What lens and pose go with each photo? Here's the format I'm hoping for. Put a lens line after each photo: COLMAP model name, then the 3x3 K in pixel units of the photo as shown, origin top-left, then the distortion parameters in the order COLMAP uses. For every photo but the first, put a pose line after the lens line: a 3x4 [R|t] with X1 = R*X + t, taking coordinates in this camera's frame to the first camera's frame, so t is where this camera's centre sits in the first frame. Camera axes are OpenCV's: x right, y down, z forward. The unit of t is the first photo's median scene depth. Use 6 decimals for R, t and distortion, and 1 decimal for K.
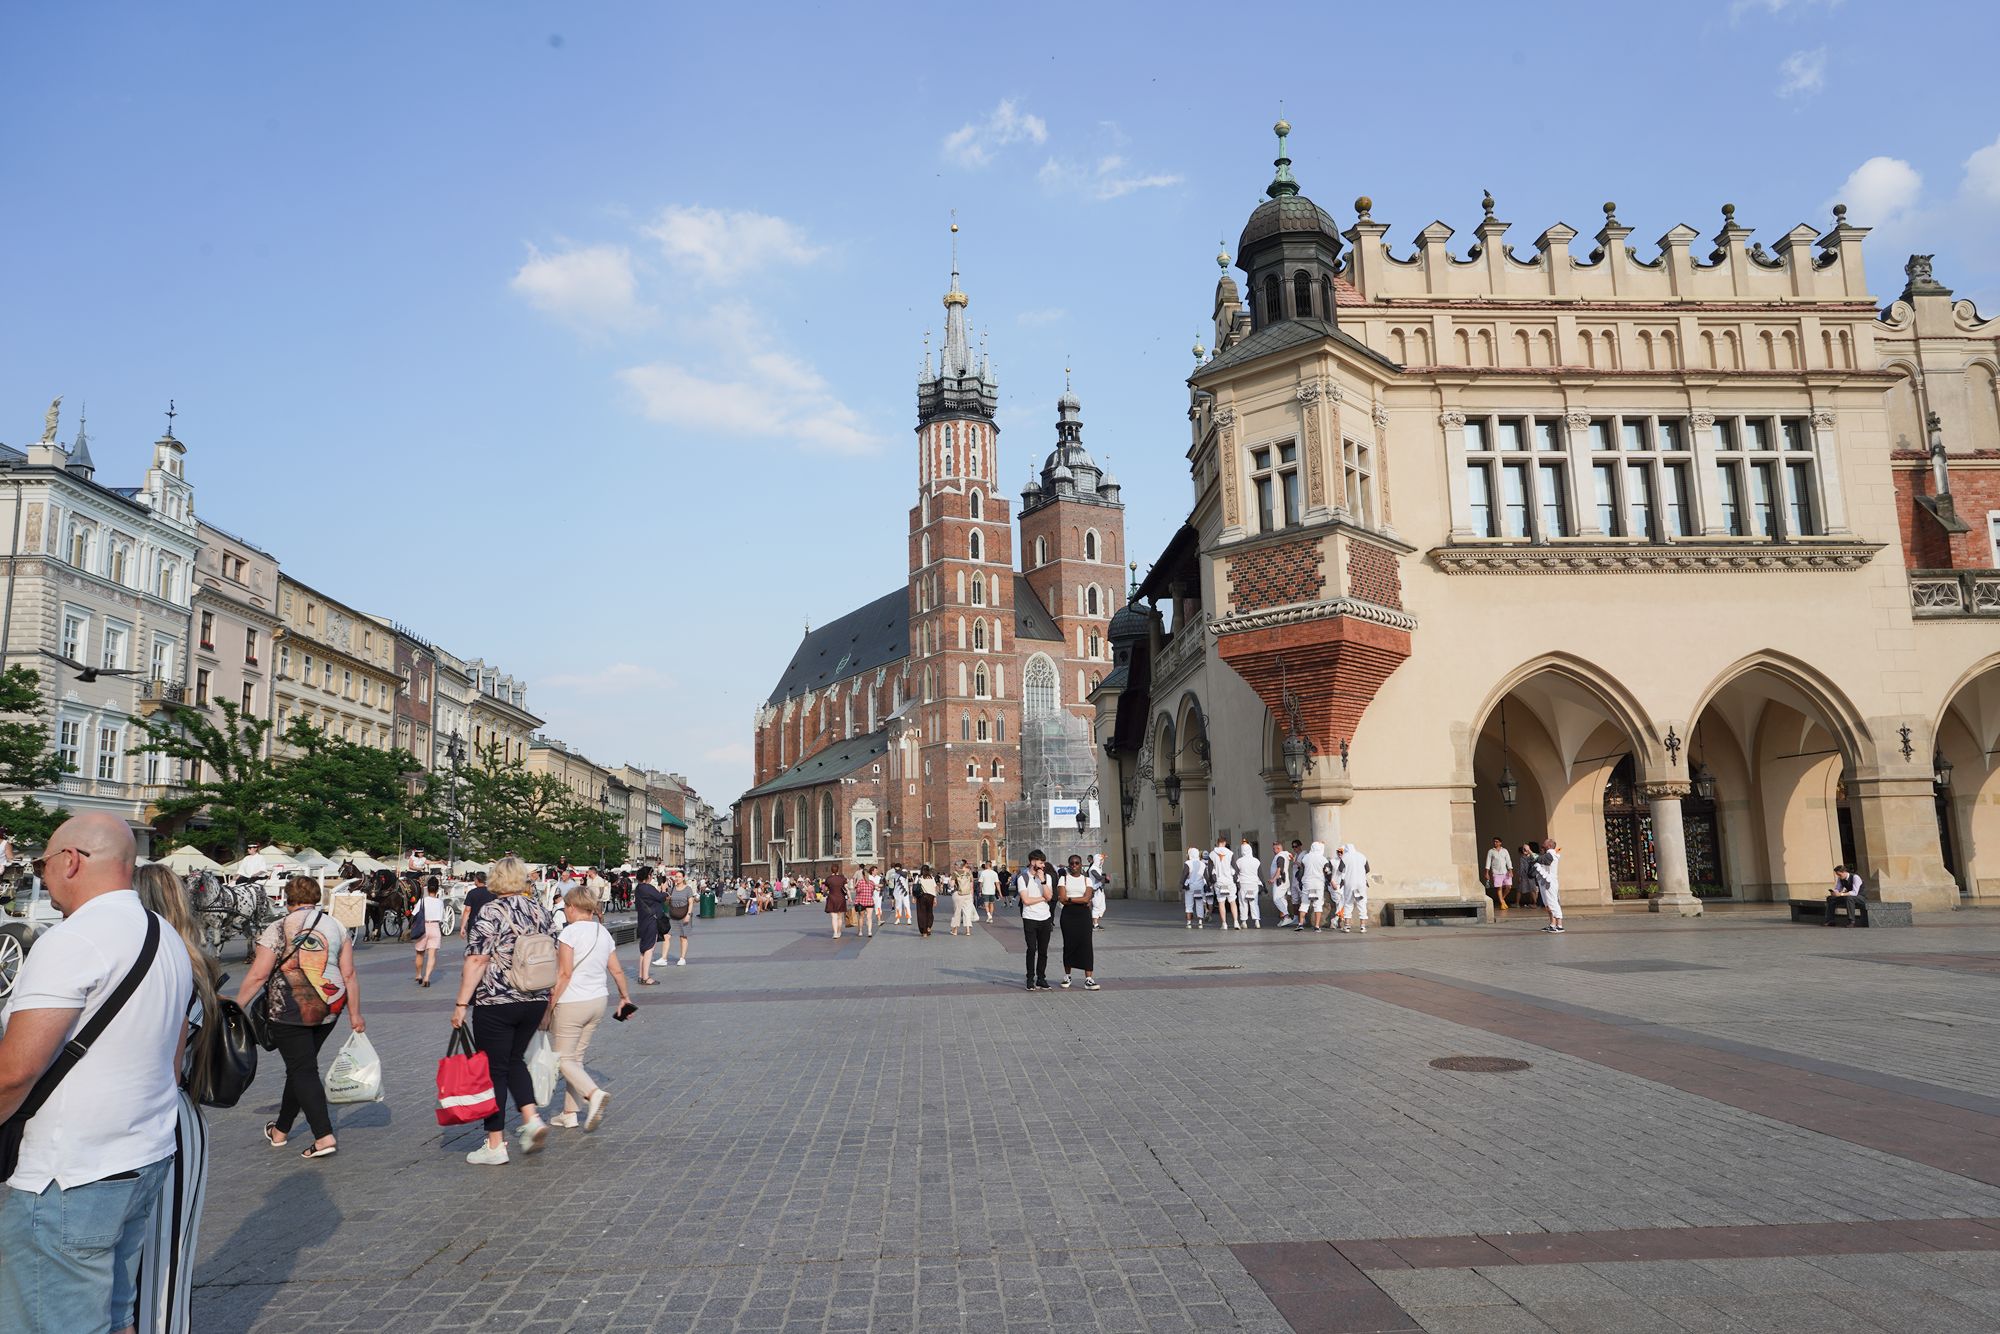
lens RADIAL K [[1322.0, 0, 994.1], [0, 1322.0, 664.6], [0, 0, 1]] dist [-0.023980, 0.028348]
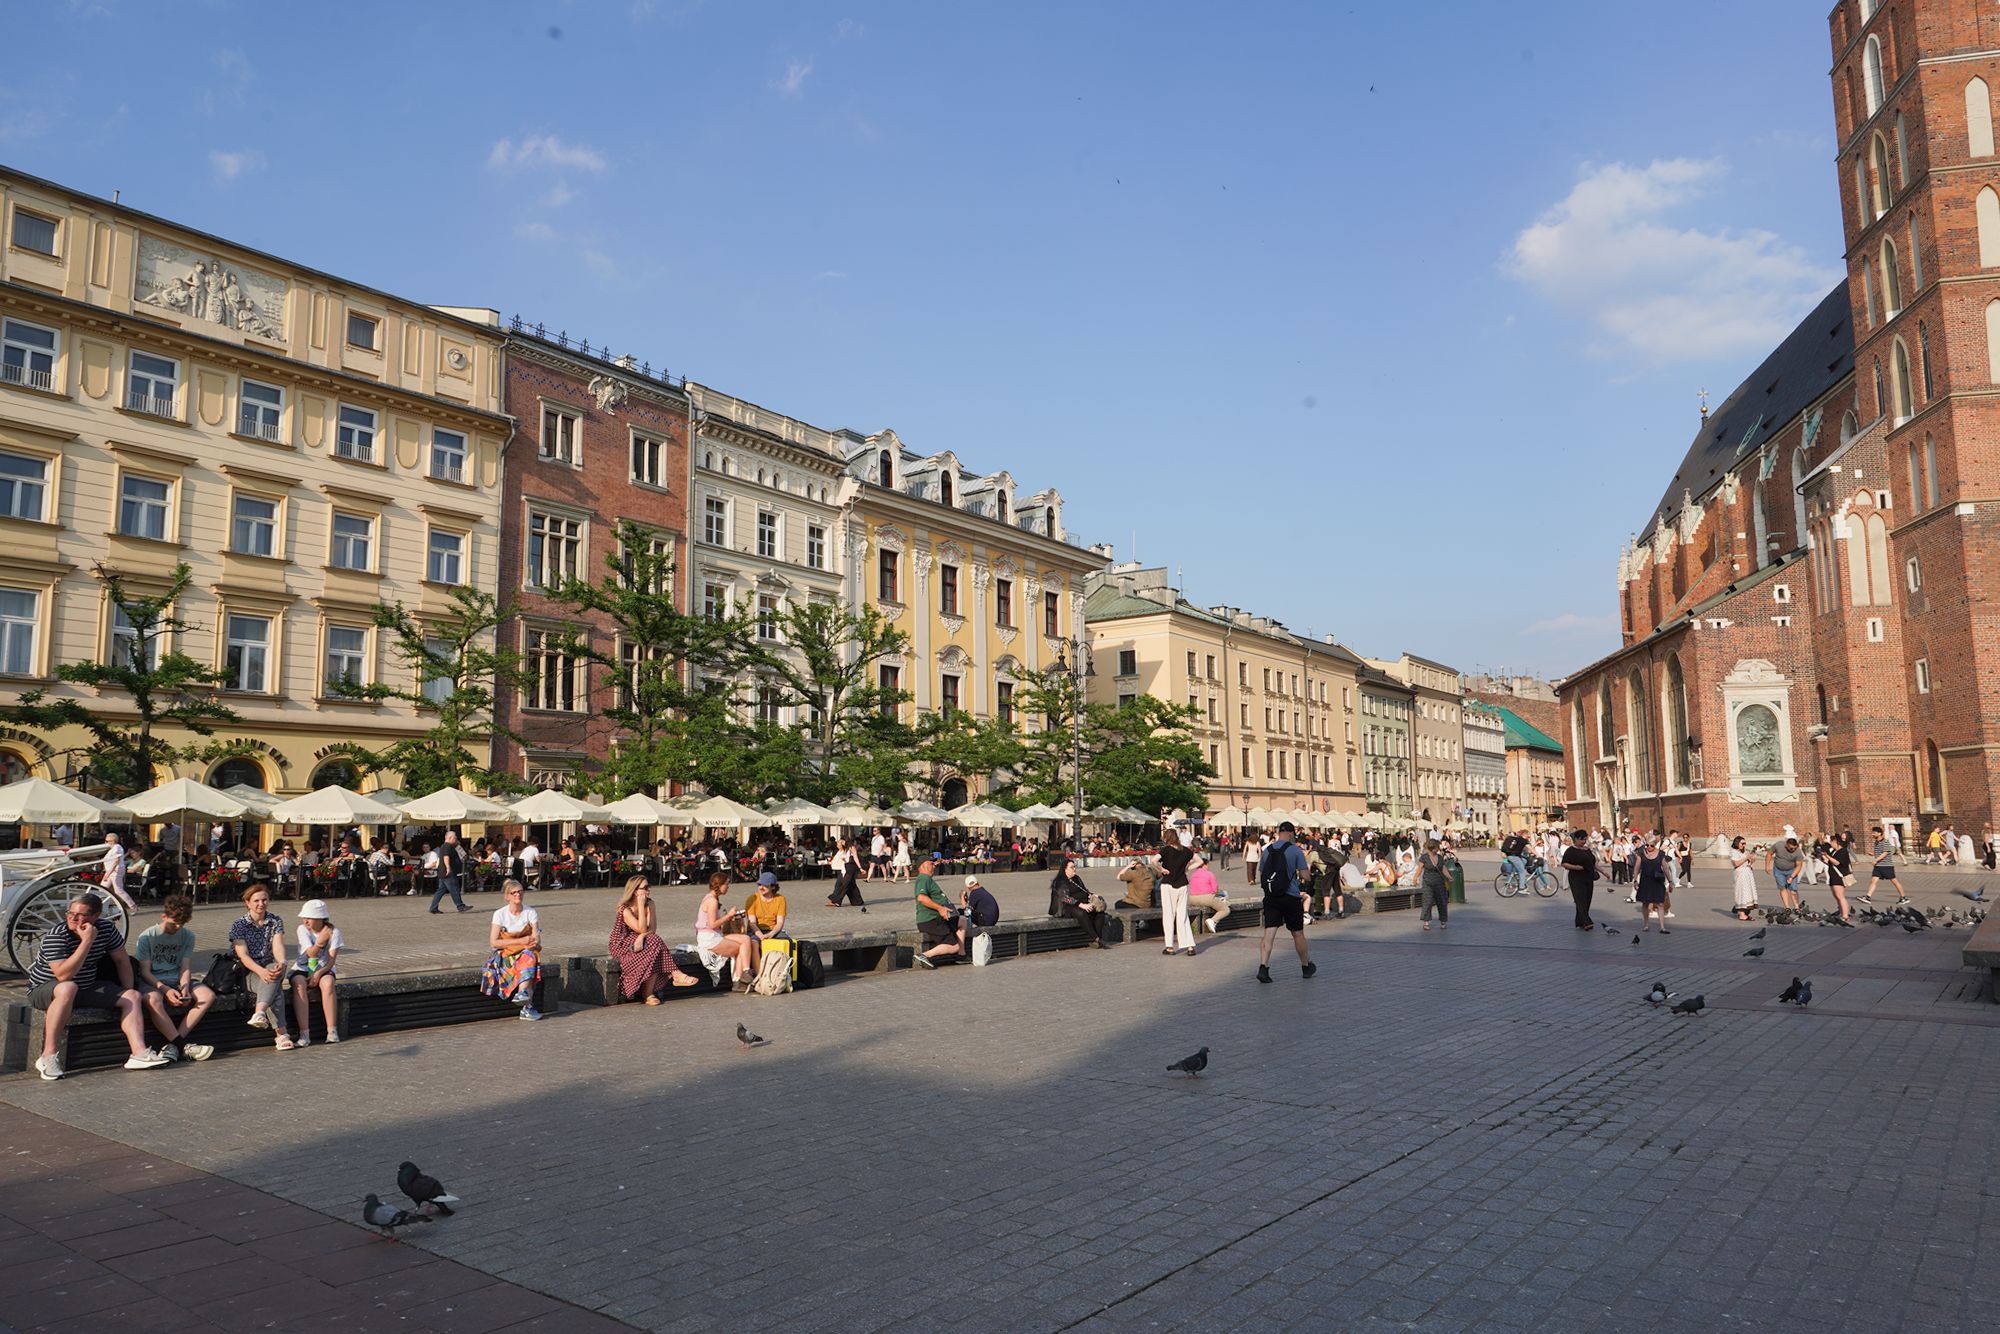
lens RADIAL K [[1322.0, 0, 994.1], [0, 1322.0, 664.6], [0, 0, 1]] dist [-0.023980, 0.028348]
pose [[0.749960, -0.061455, -0.658622, 0.004212], [0.090292, 0.995866, 0.009891, 0.074717], [0.655292, -0.066887, 0.752409, 0.484525]]
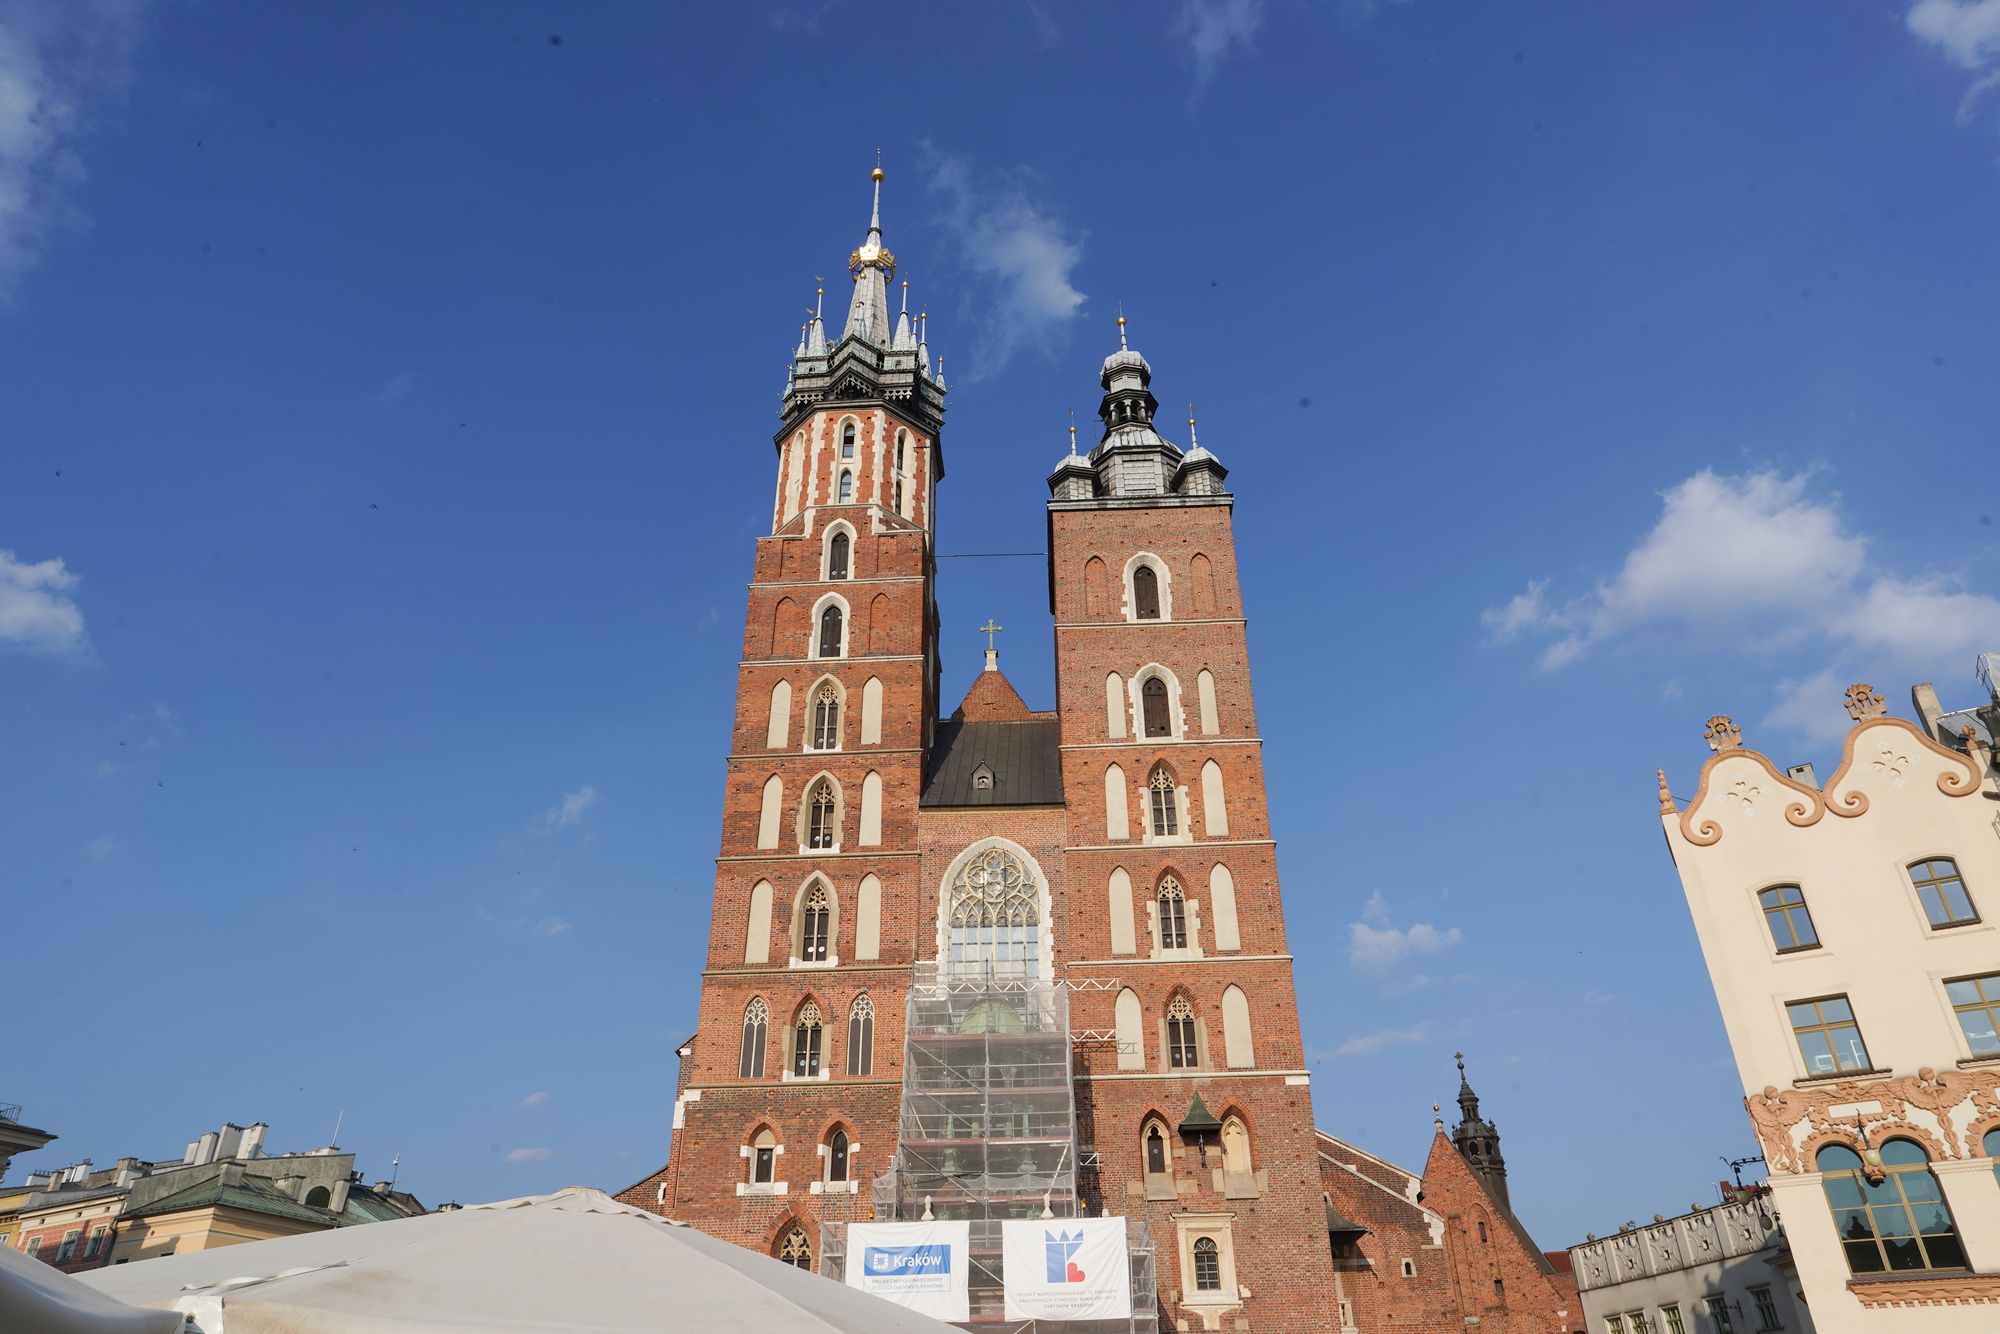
lens RADIAL K [[1315.8, 0, 992.9], [0, 1315.8, 670.4], [0, 0, 1]] dist [-0.025085, 0.026628]
pose [[0.842102, -0.274195, -0.464415, 0.231212], [0.073680, 0.911531, -0.404577, 0.103600], [0.534261, 0.306477, 0.787805, 0.689201]]
